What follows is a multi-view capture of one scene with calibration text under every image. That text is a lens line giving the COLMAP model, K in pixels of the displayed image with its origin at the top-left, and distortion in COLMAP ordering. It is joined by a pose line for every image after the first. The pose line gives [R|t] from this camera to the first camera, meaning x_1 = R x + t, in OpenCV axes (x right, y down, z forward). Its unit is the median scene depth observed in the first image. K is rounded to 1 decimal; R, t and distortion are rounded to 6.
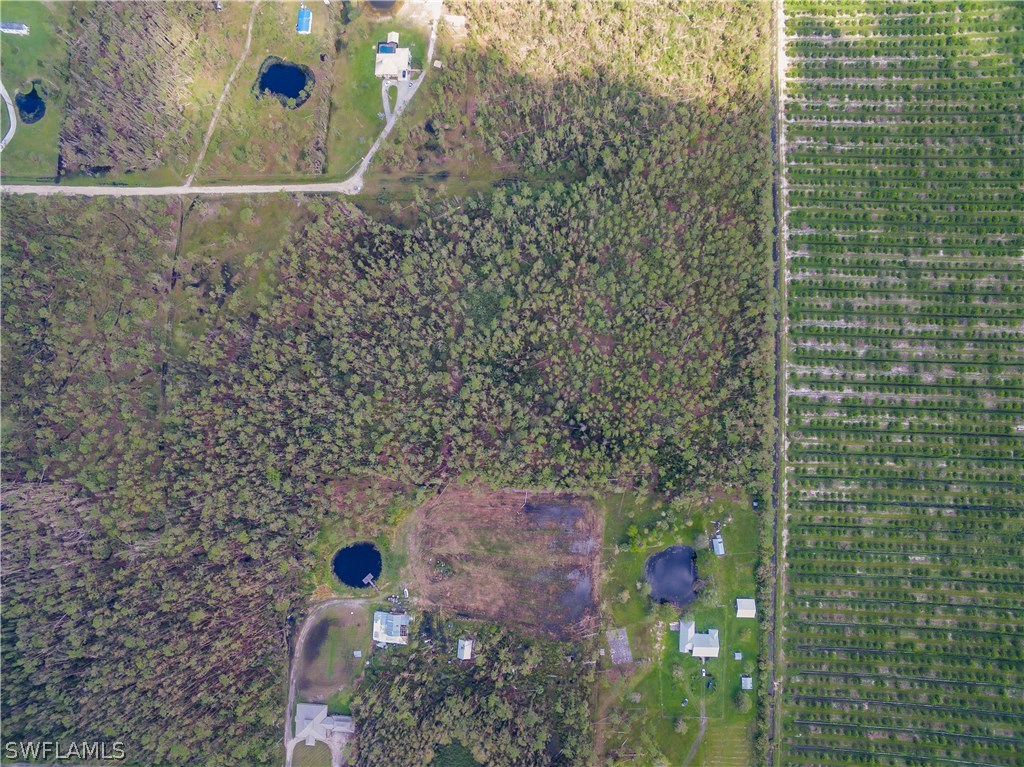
lens RADIAL K [[595.9, 0, 513.2], [0, 595.9, 385.9], [0, 0, 1]] dist [-0.118193, 0.085112]
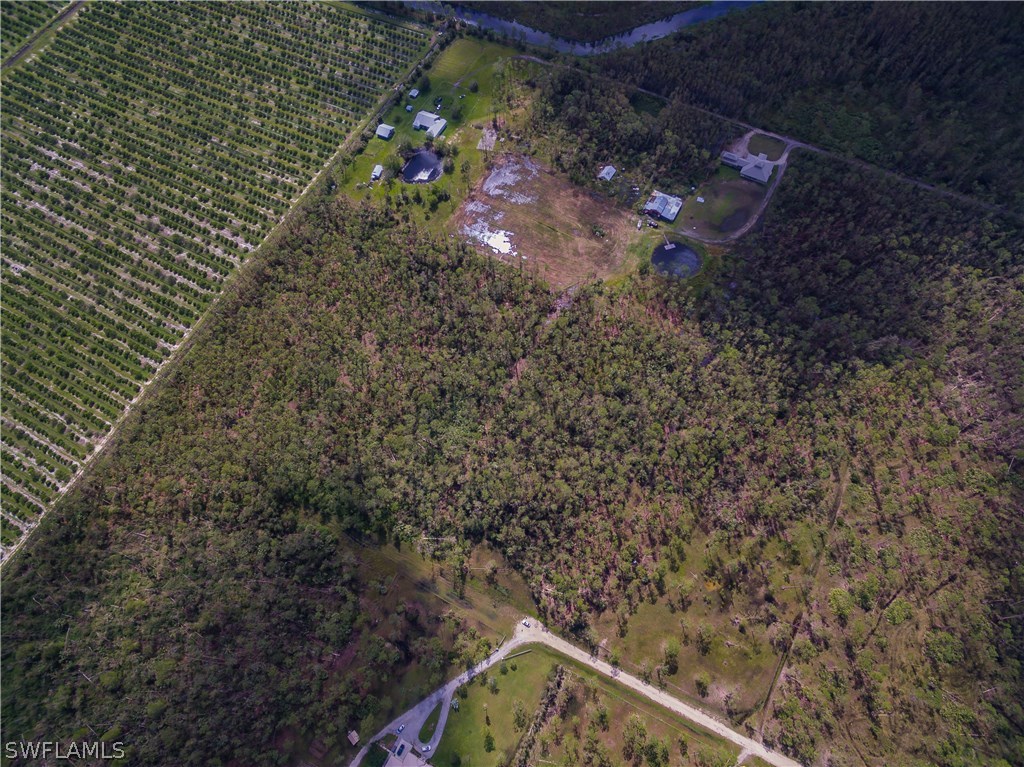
lens RADIAL K [[595.9, 0, 513.2], [0, 595.9, 385.9], [0, 0, 1]] dist [-0.118193, 0.085112]
pose [[-0.895685, -0.356962, 0.265193, -0.371142], [0.440049, -0.797419, 0.412893, -0.445293], [0.064082, 0.486519, 0.871316, 0.174366]]
